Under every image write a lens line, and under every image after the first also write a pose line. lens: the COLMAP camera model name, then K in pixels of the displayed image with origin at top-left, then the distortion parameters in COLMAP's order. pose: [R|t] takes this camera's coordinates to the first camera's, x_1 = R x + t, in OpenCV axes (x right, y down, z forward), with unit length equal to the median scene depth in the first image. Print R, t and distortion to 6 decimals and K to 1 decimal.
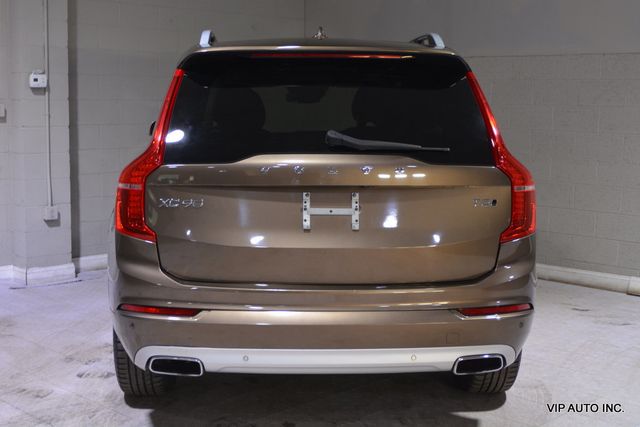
lens RADIAL K [[944.2, 0, 319.6], [0, 944.2, 213.6], [0, 0, 1]] dist [-0.033876, 0.000000]
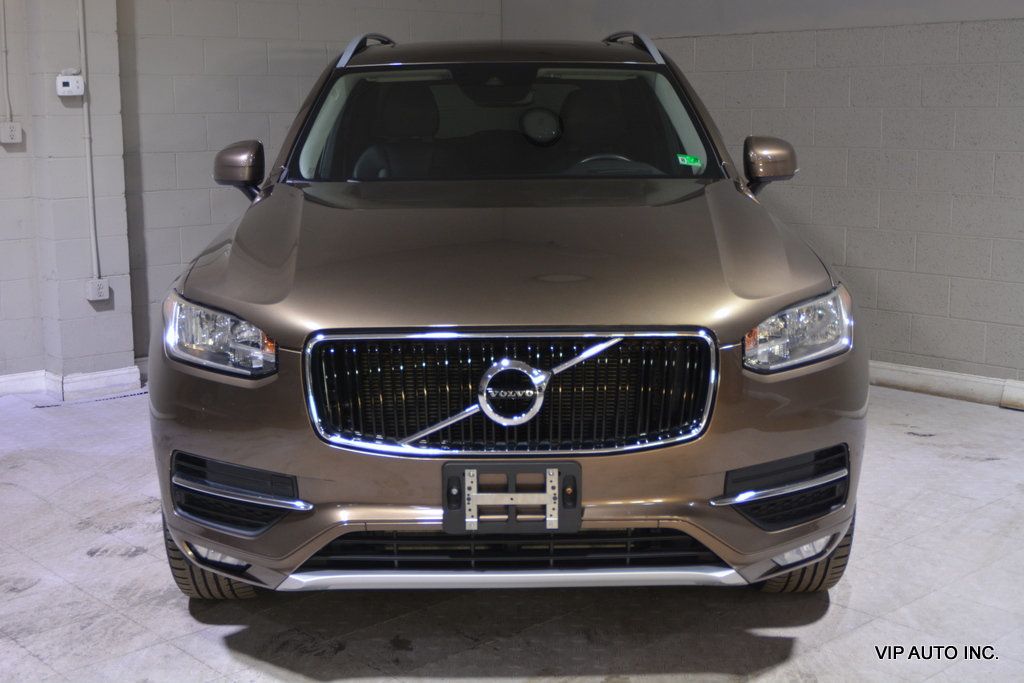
lens RADIAL K [[1336.5, 0, 512.7], [0, 1336.5, 341.9], [0, 0, 1]] dist [-0.044829, 0.000000]
pose [[0.998119, -0.010672, -0.060376, 0.057391], [0.013599, 0.998742, 0.048268, -0.005127], [0.059785, -0.048998, 0.997008, 0.100736]]
